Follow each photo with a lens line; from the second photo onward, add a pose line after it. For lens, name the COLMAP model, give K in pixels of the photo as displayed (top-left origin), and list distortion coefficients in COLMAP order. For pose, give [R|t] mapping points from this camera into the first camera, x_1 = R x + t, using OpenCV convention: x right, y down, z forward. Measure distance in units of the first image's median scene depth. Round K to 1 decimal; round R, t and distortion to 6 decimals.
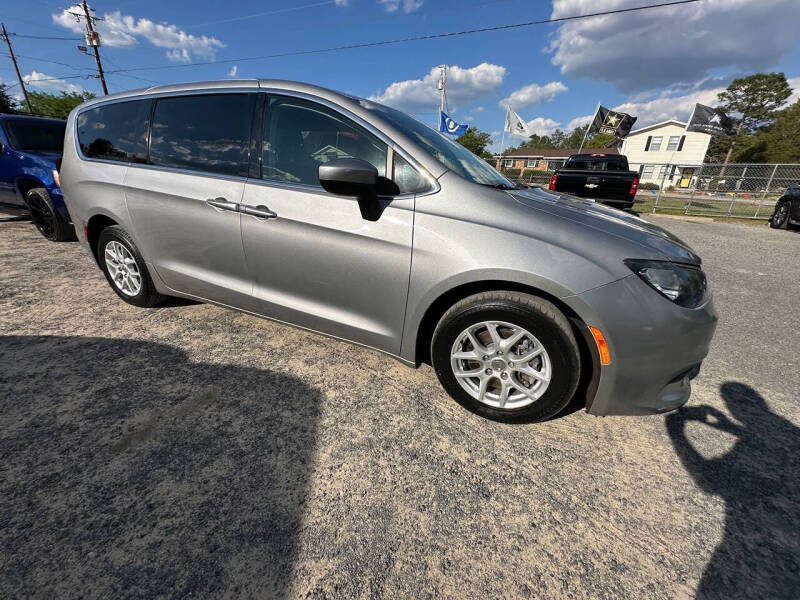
lens RADIAL K [[318.7, 0, 400.0], [0, 318.7, 300.0], [0, 0, 1]] dist [-0.002743, 0.000461]
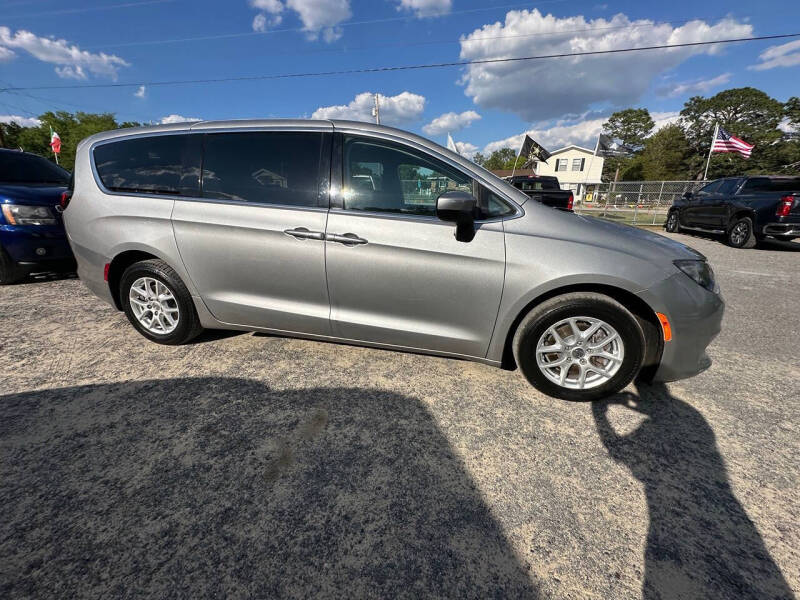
lens RADIAL K [[318.7, 0, 400.0], [0, 318.7, 300.0], [0, 0, 1]] dist [-0.002743, 0.000461]
pose [[0.980424, -0.082300, 0.178874, -0.478211], [0.092594, 0.994449, -0.049968, -0.001166], [-0.173769, 0.065552, 0.982602, -0.079377]]
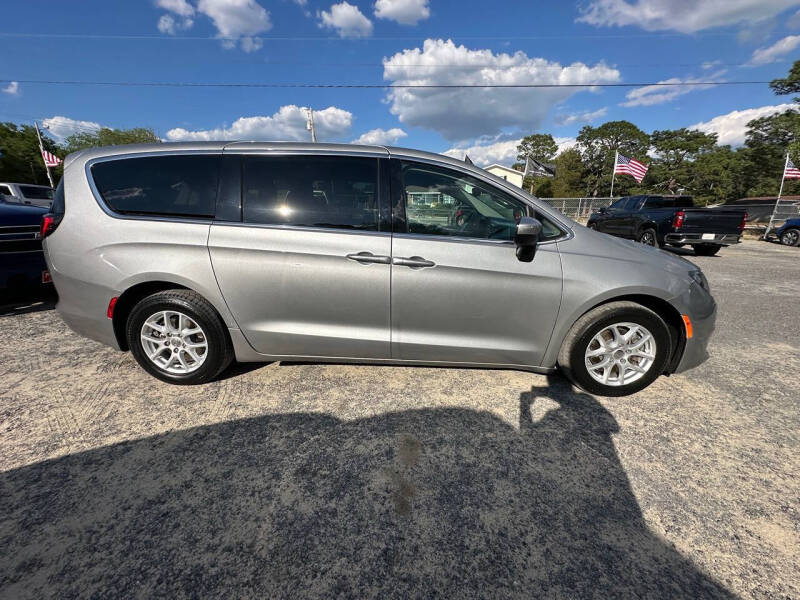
lens RADIAL K [[318.7, 0, 400.0], [0, 318.7, 300.0], [0, 0, 1]] dist [-0.002743, 0.000461]
pose [[0.921141, -0.128854, 0.367282, -0.911245], [0.162712, 0.984684, -0.062625, -0.086969], [-0.353587, 0.117447, 0.927999, 0.006895]]
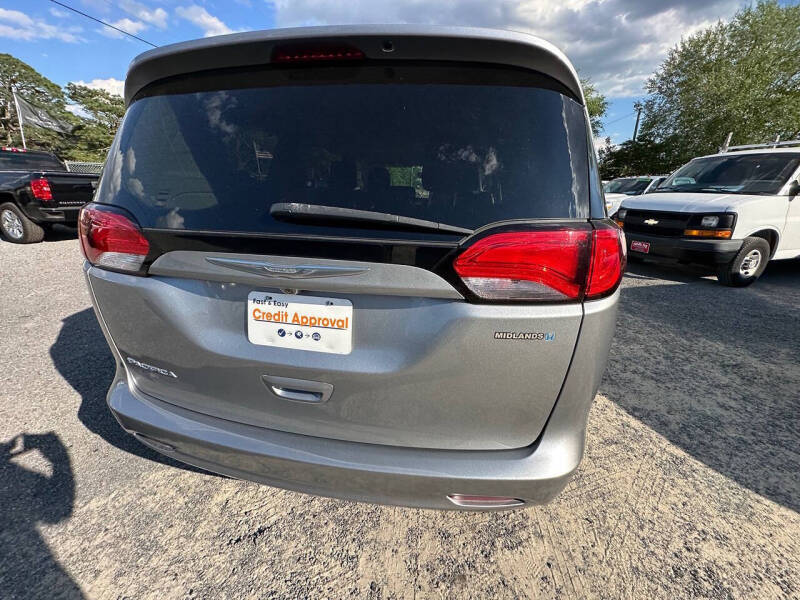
lens RADIAL K [[318.9, 0, 400.8], [0, 318.9, 299.1], [0, 0, 1]] dist [-0.002390, 0.000150]
pose [[-0.244902, -0.358311, 0.900908, -2.022525], [0.327942, 0.843823, 0.424755, -0.894177], [-0.912402, 0.399469, -0.089149, 1.901509]]
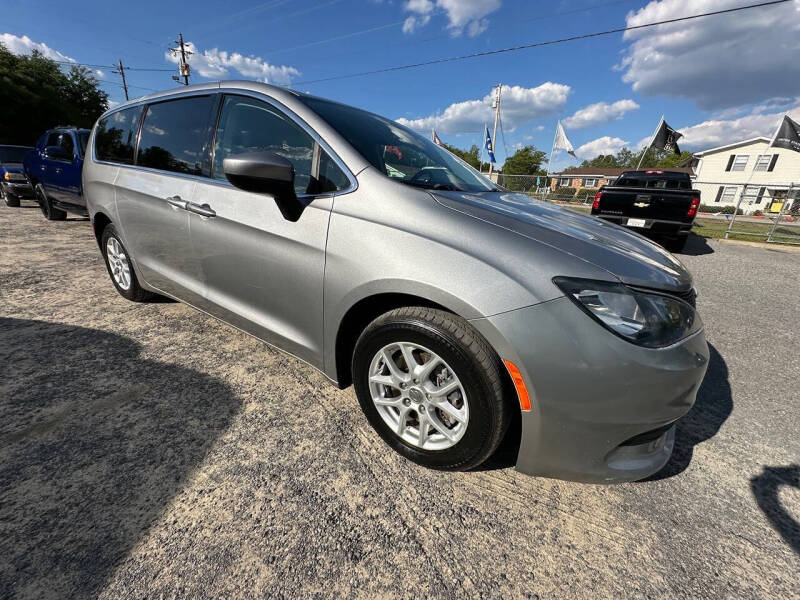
lens RADIAL K [[318.7, 0, 400.0], [0, 318.7, 300.0], [0, 0, 1]] dist [-0.002743, 0.000461]
pose [[0.987429, 0.069116, -0.142152, 0.315038], [-0.075737, 0.996256, -0.041699, -0.006962], [0.138737, 0.051941, 0.988966, 0.129046]]
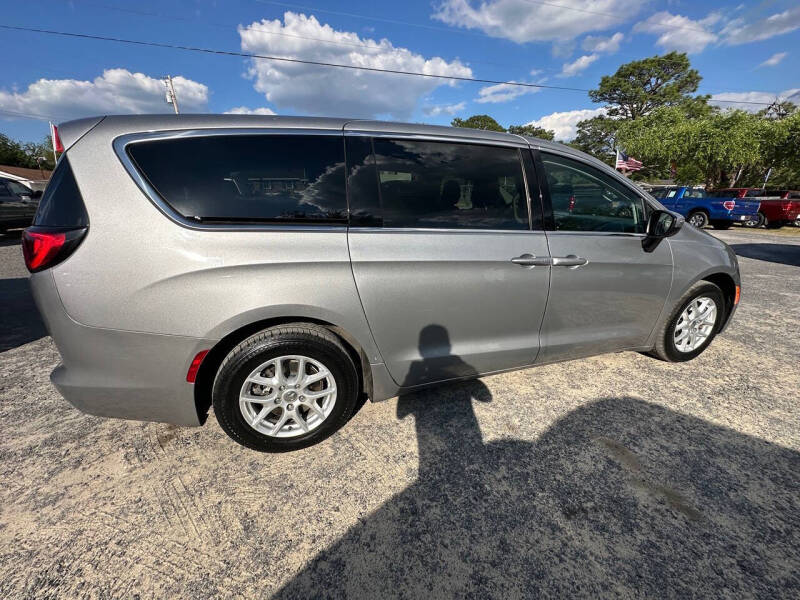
lens RADIAL K [[318.7, 0, 400.0], [0, 318.7, 300.0], [0, 0, 1]] dist [-0.002743, 0.000461]
pose [[0.734693, -0.244732, 0.632719, -1.553911], [0.279186, 0.959096, 0.046791, -0.360007], [-0.618289, 0.142269, 0.772967, 0.551823]]
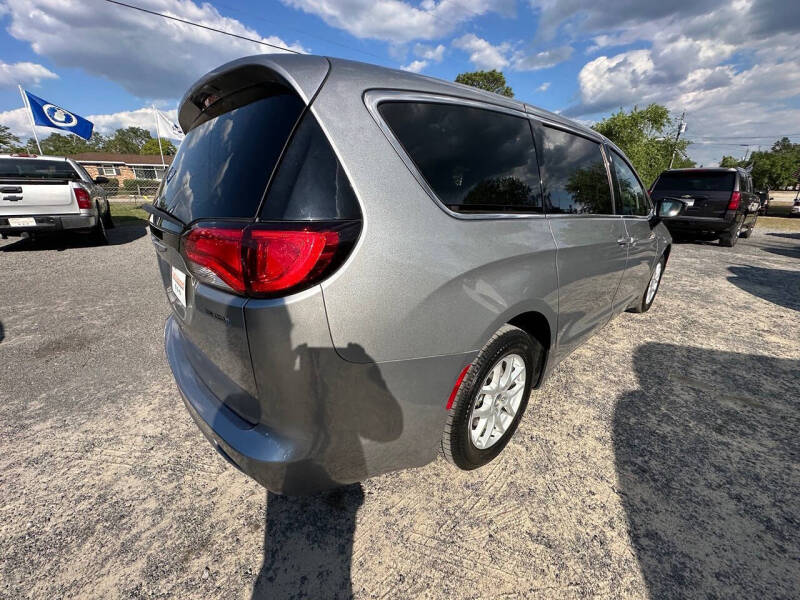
lens RADIAL K [[318.9, 0, 400.8], [0, 318.9, 299.1], [0, 0, 1]] dist [-0.002390, 0.000150]
pose [[0.397115, -0.332551, 0.855400, -2.002571], [0.348685, 0.916824, 0.194556, -0.635889], [-0.848951, 0.221005, 0.480040, 1.234471]]
